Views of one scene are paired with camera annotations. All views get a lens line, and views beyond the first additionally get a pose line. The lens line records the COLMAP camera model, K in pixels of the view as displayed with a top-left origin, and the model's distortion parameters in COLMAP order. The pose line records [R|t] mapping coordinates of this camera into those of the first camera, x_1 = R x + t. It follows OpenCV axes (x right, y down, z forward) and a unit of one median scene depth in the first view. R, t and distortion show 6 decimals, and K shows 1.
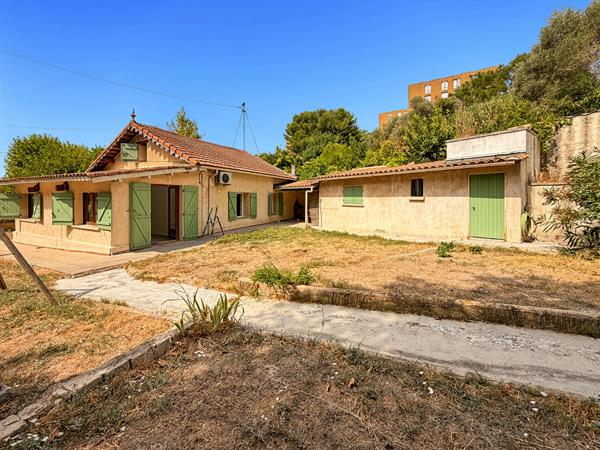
lens RADIAL K [[273.7, 0, 300.0], [0, 273.7, 225.0], [0, 0, 1]] dist [0.000679, -0.000491]
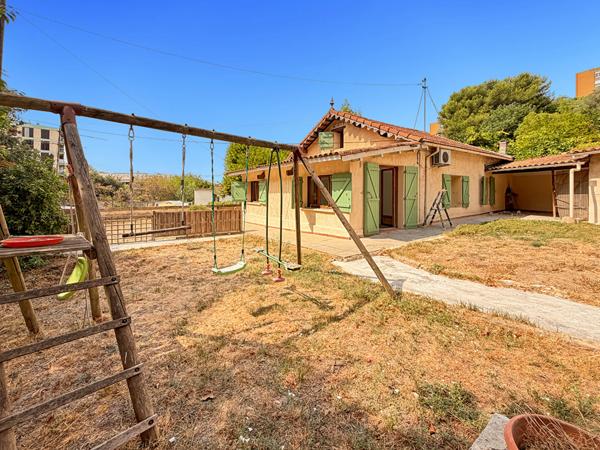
lens RADIAL K [[273.7, 0, 300.0], [0, 273.7, 225.0], [0, 0, 1]] dist [0.000679, -0.000491]
pose [[0.872005, 0.057535, -0.486104, -0.231325], [-0.042862, 0.998229, 0.041262, 0.018225], [0.487617, -0.015146, 0.872926, 0.055413]]
